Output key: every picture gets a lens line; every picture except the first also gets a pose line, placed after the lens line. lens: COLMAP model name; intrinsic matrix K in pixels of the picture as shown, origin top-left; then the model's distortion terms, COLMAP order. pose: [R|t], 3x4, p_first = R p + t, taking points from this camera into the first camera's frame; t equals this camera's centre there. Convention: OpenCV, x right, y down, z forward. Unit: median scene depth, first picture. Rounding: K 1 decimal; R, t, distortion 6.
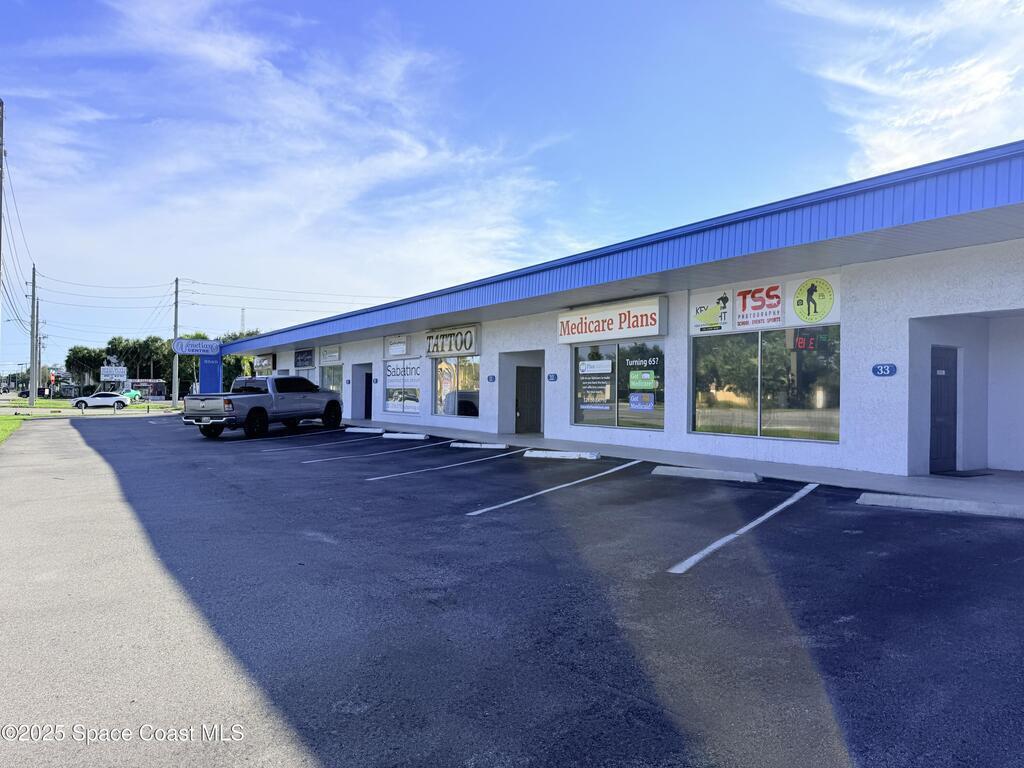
lens RADIAL K [[712.2, 0, 512.3], [0, 712.2, 386.5], [0, 0, 1]] dist [0.045114, 0.000661]
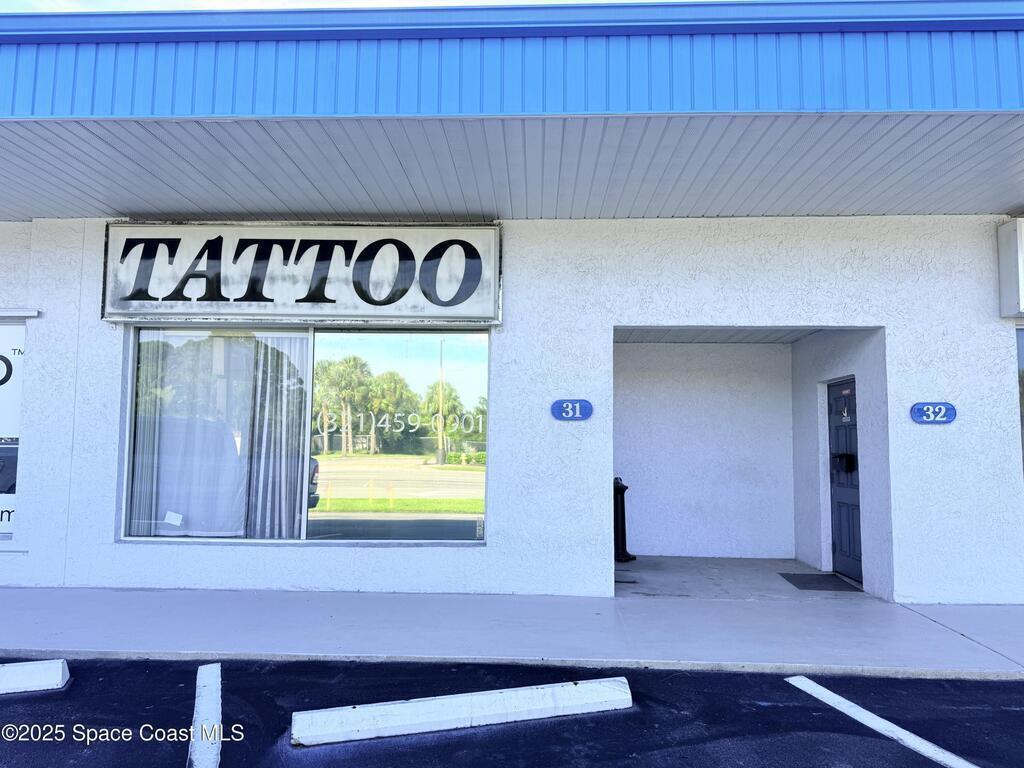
lens RADIAL K [[712.2, 0, 509.0], [0, 712.2, 382.3], [0, 0, 1]] dist [0.045114, 0.000661]
pose [[0.573338, 0.051070, 0.817726, -0.273413], [-0.008513, 0.998373, -0.056384, -0.004954], [-0.819275, 0.025365, 0.572840, 0.800863]]
